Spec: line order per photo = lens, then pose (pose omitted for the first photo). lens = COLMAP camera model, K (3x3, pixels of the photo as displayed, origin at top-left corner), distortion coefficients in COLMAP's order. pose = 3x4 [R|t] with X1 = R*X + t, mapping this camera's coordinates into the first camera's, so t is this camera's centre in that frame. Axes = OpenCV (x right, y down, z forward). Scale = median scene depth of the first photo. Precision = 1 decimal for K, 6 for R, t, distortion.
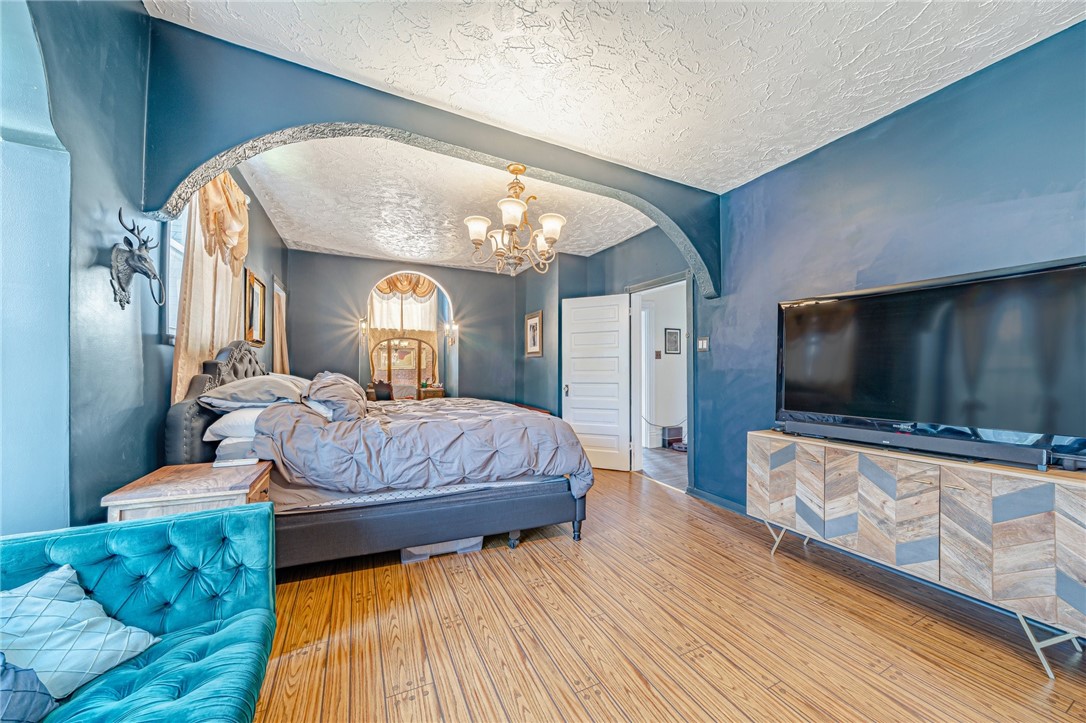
lens RADIAL K [[381.2, 0, 539.3], [0, 381.2, 364.2], [0, 0, 1]] dist [-0.007434, -0.000048]
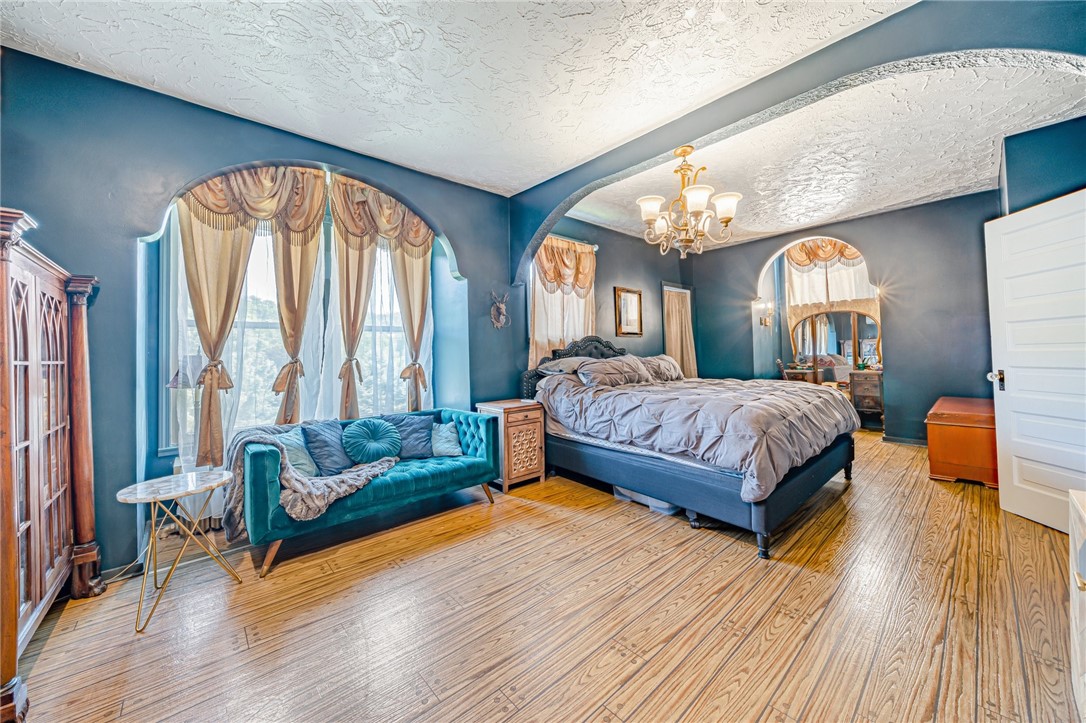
lens RADIAL K [[386.4, 0, 543.8], [0, 386.4, 345.8], [0, 0, 1]] dist [-0.008203, -0.000006]
pose [[0.280495, -0.031847, -0.959327, 0.918146], [0.036790, 0.999072, -0.022410, 0.012308], [0.959150, -0.029008, 0.281407, 0.395240]]
